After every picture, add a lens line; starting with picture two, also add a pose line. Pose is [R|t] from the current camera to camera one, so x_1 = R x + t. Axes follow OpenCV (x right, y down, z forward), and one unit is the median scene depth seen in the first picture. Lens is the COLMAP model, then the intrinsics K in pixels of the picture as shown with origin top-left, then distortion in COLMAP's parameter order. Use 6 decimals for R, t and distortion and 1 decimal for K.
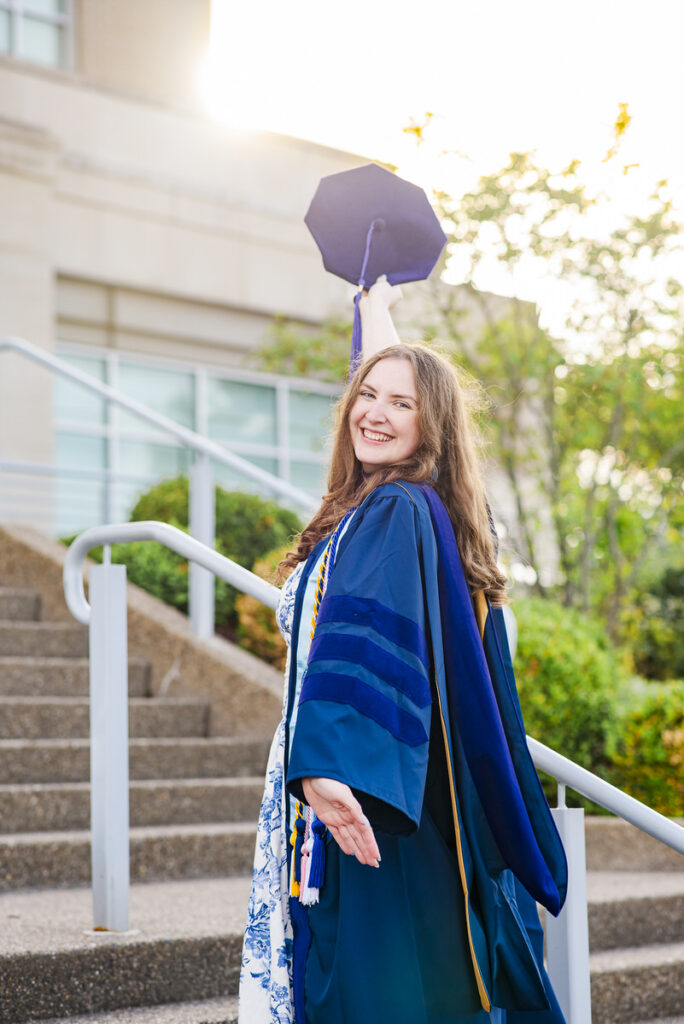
lens RADIAL K [[2426.4, 0, 342.0], [0, 2426.4, 512.0], [0, 0, 1]] dist [0.103058, -0.700310]
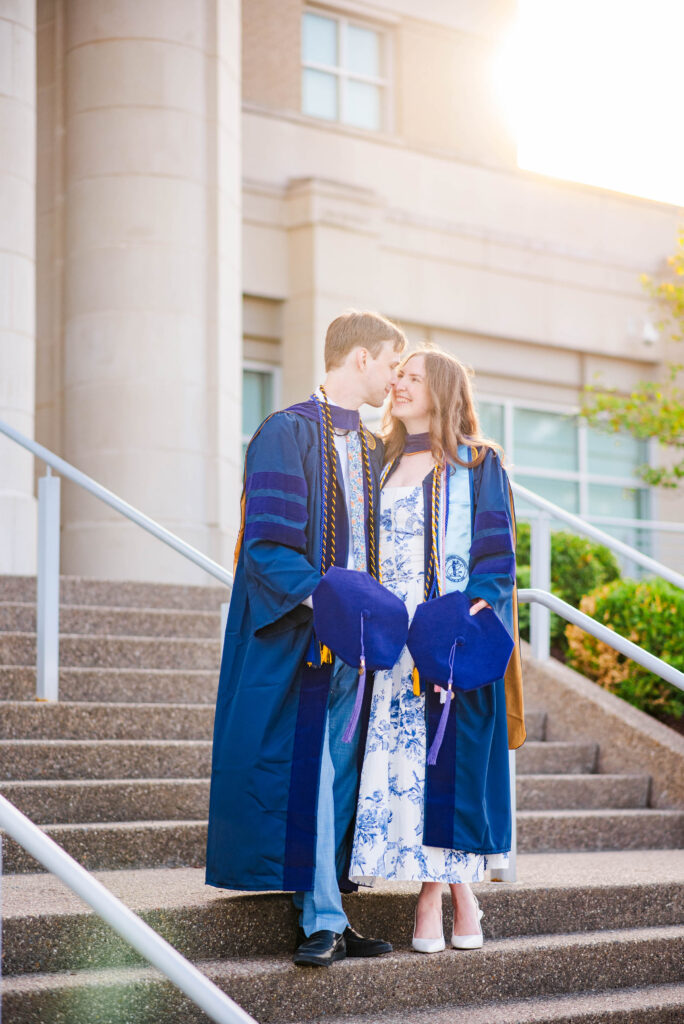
lens RADIAL K [[2426.4, 0, 342.0], [0, 2426.4, 512.0], [0, 0, 1]] dist [0.103058, -0.700310]
pose [[0.993426, 0.004106, -0.114403, -0.017737], [-0.003880, 0.999990, 0.002200, -0.027103], [0.114411, -0.001741, 0.993432, -0.251479]]
